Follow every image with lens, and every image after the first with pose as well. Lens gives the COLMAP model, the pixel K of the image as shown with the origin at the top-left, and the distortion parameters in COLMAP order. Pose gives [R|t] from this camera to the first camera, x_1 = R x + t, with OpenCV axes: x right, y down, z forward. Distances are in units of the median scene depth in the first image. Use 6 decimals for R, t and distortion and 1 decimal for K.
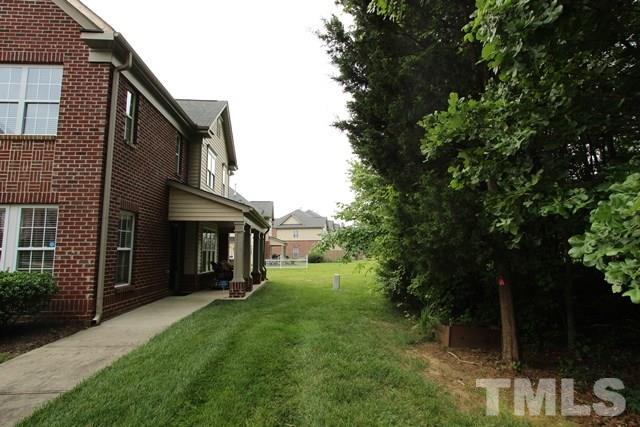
lens RADIAL K [[324.7, 0, 320.0], [0, 324.7, 213.5], [0, 0, 1]] dist [-0.015943, 0.000661]
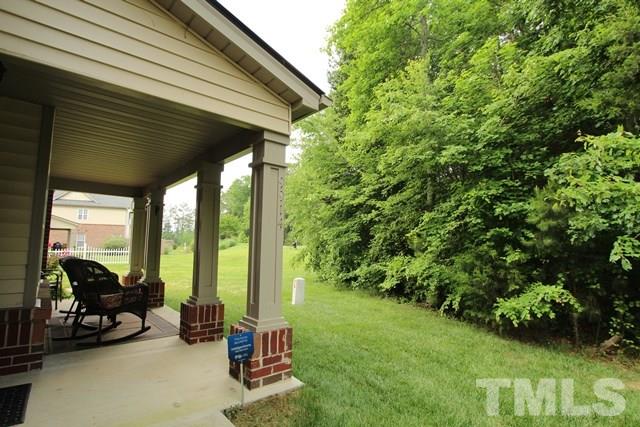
lens RADIAL K [[324.7, 0, 320.0], [0, 324.7, 213.5], [0, 0, 1]] dist [-0.015943, 0.000661]
pose [[0.802766, 0.075550, 0.591489, -0.504253], [-0.089554, 0.995966, -0.005671, 0.126152], [-0.589531, -0.048418, 0.806293, 0.913834]]
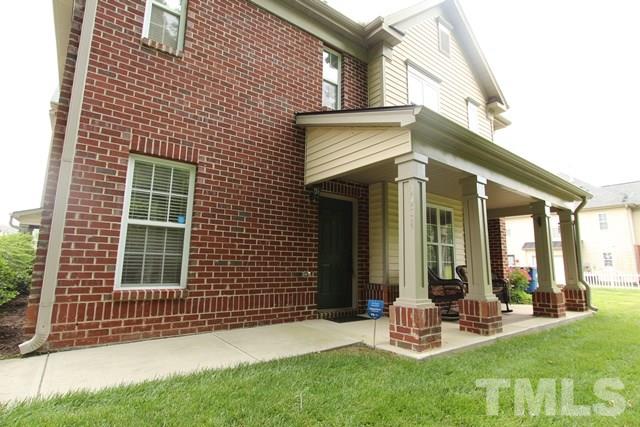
lens RADIAL K [[324.7, 0, 320.0], [0, 324.7, 213.5], [0, 0, 1]] dist [-0.015943, 0.000661]
pose [[0.551526, -0.118610, -0.825682, 0.023984], [0.080022, 0.992797, -0.089164, 0.157911], [0.830311, -0.016896, 0.557045, 0.871612]]
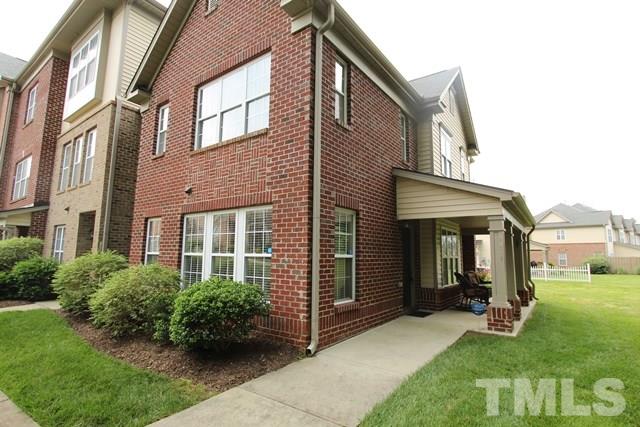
lens RADIAL K [[324.7, 0, 320.0], [0, 324.7, 213.5], [0, 0, 1]] dist [-0.015943, 0.000661]
pose [[0.765061, -0.066079, -0.640559, -0.126393], [0.058416, 0.997742, -0.033155, 0.026917], [0.641303, -0.012053, 0.767193, 0.330848]]
